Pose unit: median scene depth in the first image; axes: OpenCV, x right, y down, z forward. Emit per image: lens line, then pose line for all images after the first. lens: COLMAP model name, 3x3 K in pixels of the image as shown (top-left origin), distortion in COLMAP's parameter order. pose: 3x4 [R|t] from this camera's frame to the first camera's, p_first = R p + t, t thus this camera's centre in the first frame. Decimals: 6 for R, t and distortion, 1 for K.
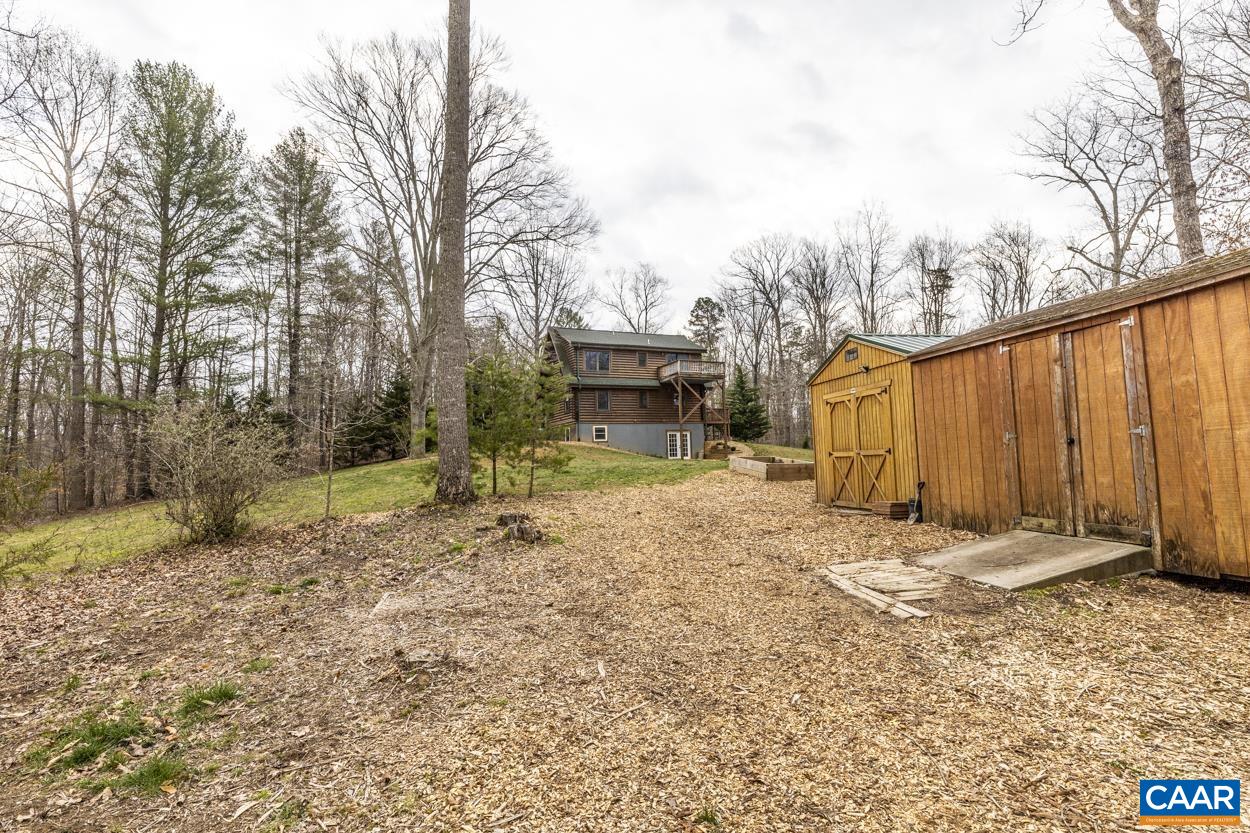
lens RADIAL K [[604.5, 0, 624.3], [0, 604.5, 417.7], [0, 0, 1]] dist [-0.002817, 0.000030]
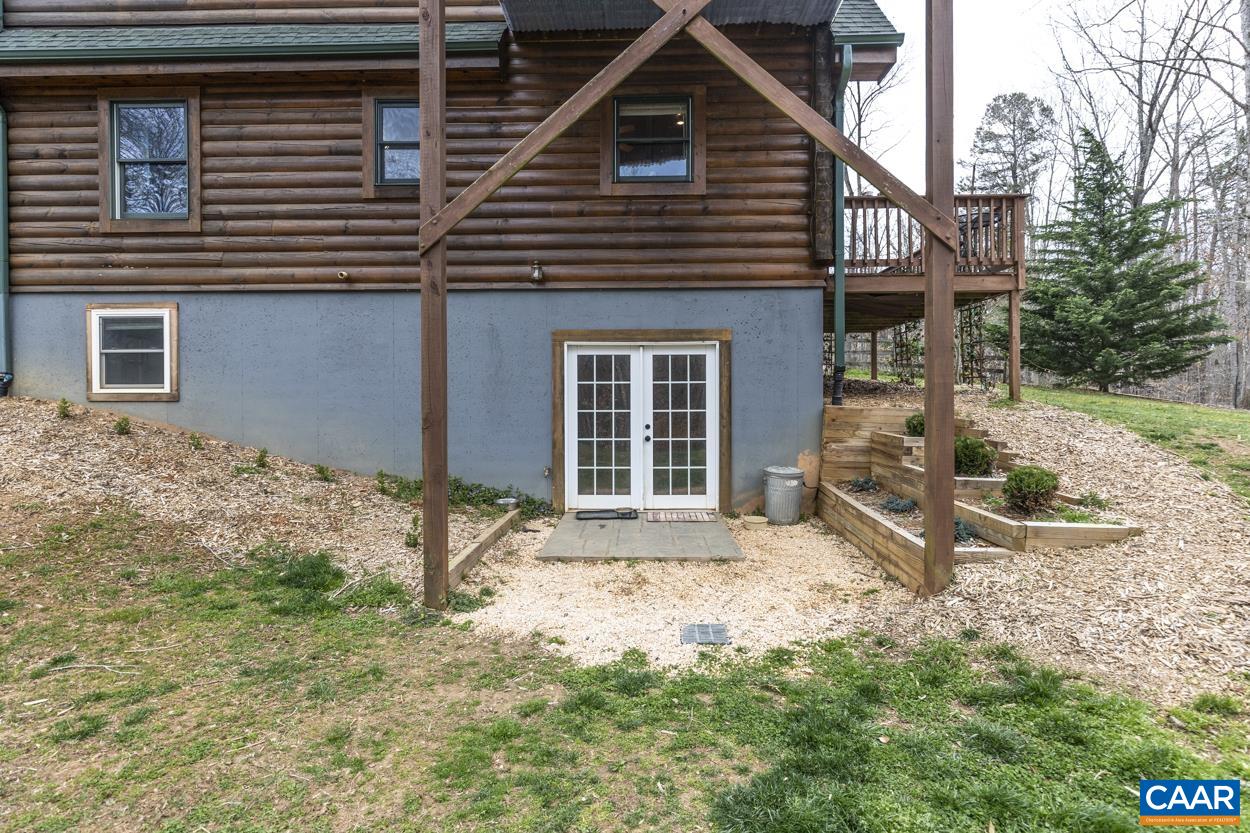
lens RADIAL K [[604.5, 0, 624.7], [0, 604.5, 418.6], [0, 0, 1]] dist [-0.002817, 0.000030]
pose [[0.901934, 0.040622, -0.429959, 0.155650], [0.007364, 0.993975, 0.109357, 0.025722], [0.431811, -0.101799, 0.896201, 0.847150]]
